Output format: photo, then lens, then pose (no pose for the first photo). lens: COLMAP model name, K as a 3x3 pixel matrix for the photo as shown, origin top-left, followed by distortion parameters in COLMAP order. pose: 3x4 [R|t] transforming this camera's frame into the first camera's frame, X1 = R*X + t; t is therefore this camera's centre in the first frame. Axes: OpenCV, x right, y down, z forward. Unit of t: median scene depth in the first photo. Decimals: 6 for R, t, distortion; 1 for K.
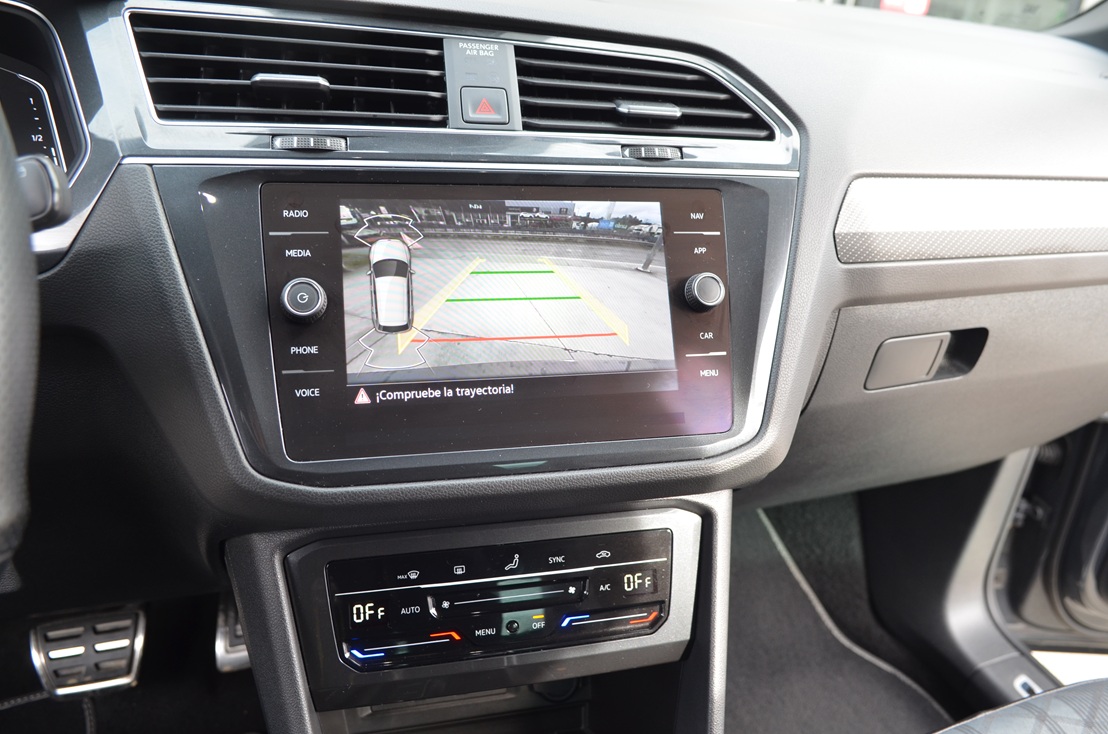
lens RADIAL K [[804.7, 0, 574.8], [0, 804.7, 365.1], [0, 0, 1]] dist [-0.032798, -0.038708]
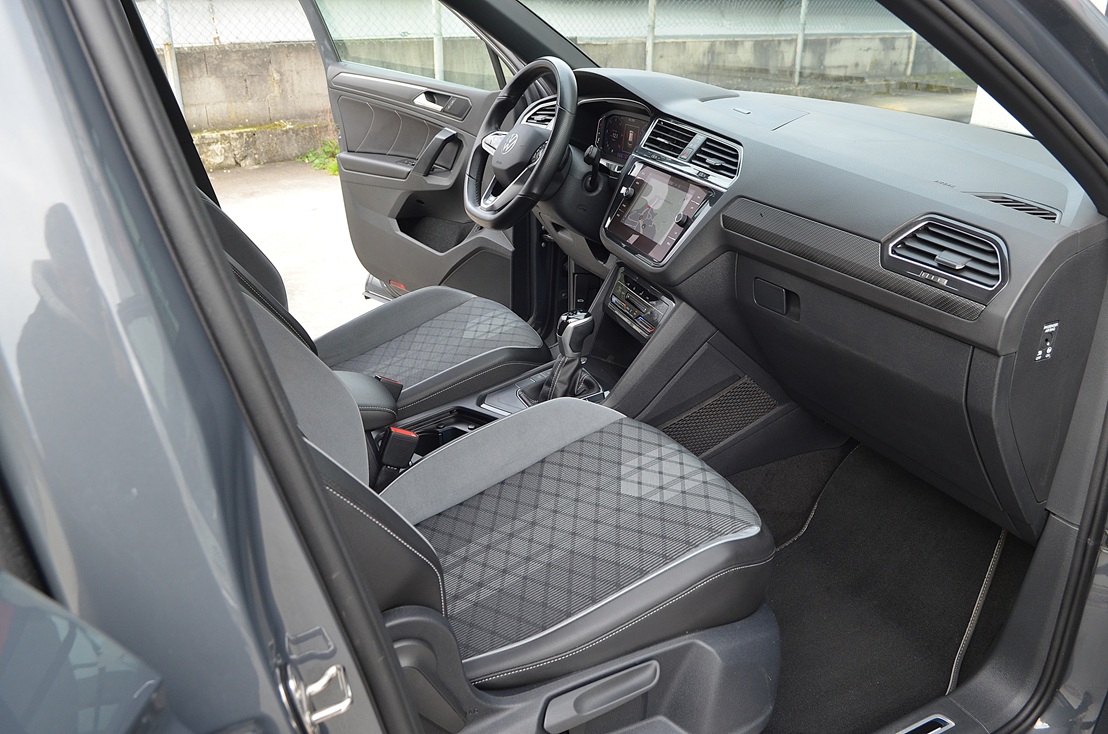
lens RADIAL K [[809.5, 0, 575.7], [0, 809.5, 366.2], [0, 0, 1]] dist [-0.031244, -0.042108]
pose [[0.093136, 0.330409, -0.939231, 3.010041], [-0.425405, 0.866098, 0.262497, -0.230298], [0.900198, 0.375106, 0.221223, 0.177708]]
